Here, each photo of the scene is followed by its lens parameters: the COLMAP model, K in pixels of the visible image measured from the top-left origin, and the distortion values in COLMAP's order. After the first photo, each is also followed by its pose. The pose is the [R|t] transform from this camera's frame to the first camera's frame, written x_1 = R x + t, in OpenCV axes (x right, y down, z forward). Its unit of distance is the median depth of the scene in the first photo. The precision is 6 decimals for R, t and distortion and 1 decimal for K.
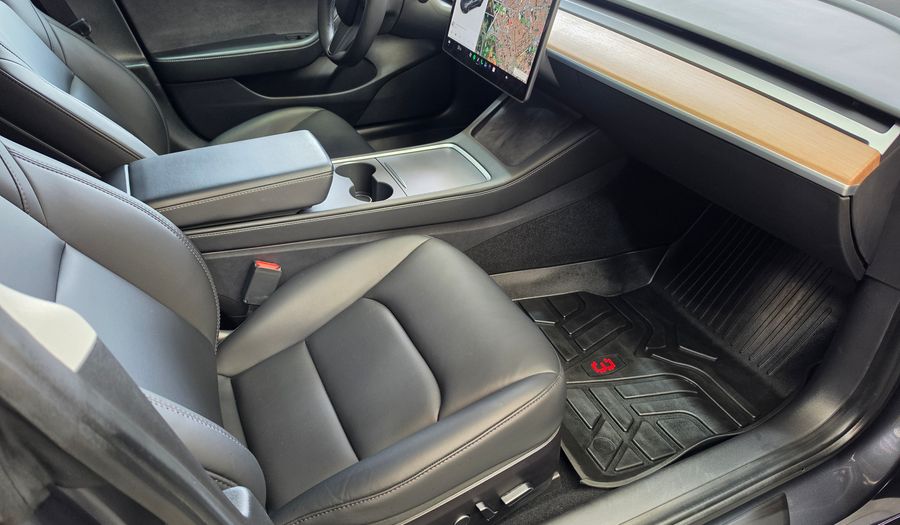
lens RADIAL K [[629.9, 0, 450.0], [0, 629.9, 271.2], [0, 0, 1]] dist [0.049543, -0.070736]
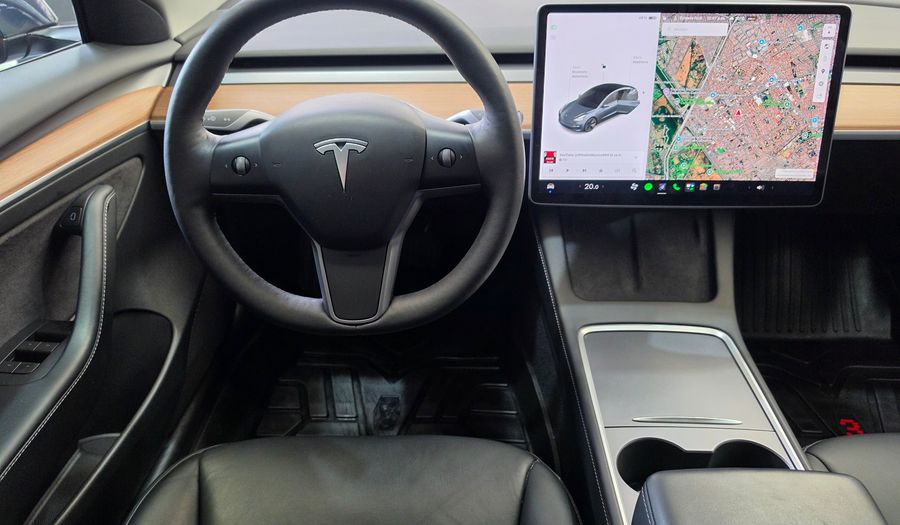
lens RADIAL K [[629.9, 0, 451.1], [0, 629.9, 266.5], [0, 0, 1]] dist [0.049543, -0.070736]
pose [[0.448553, -0.480656, 0.753505, -0.546653], [0.522012, 0.825224, 0.215657, -0.502429], [-0.725468, 0.296605, 0.621065, 0.769847]]
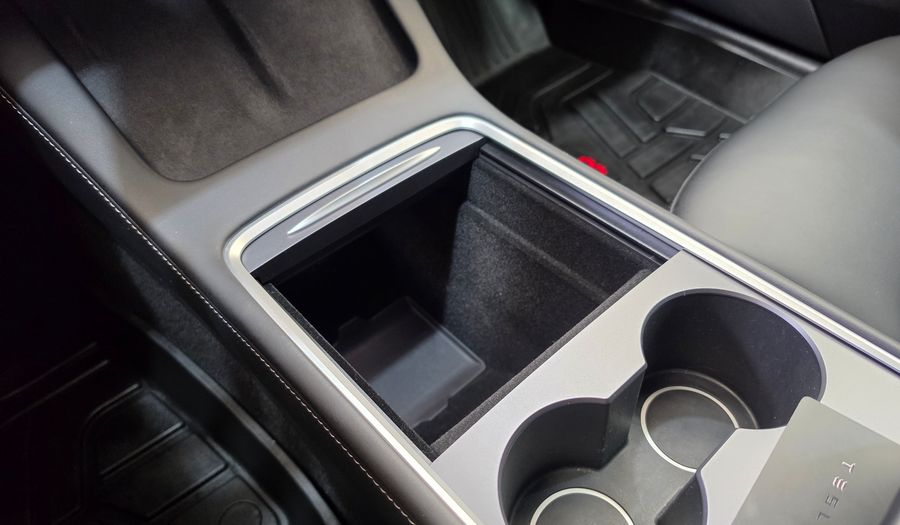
lens RADIAL K [[629.9, 0, 424.2], [0, 629.9, 258.1], [0, 0, 1]] dist [0.049543, -0.070736]
pose [[-0.275766, -0.698905, 0.659913, -0.219602], [0.590086, 0.418854, 0.690189, -0.369681], [-0.758783, 0.579736, 0.296908, 0.960504]]
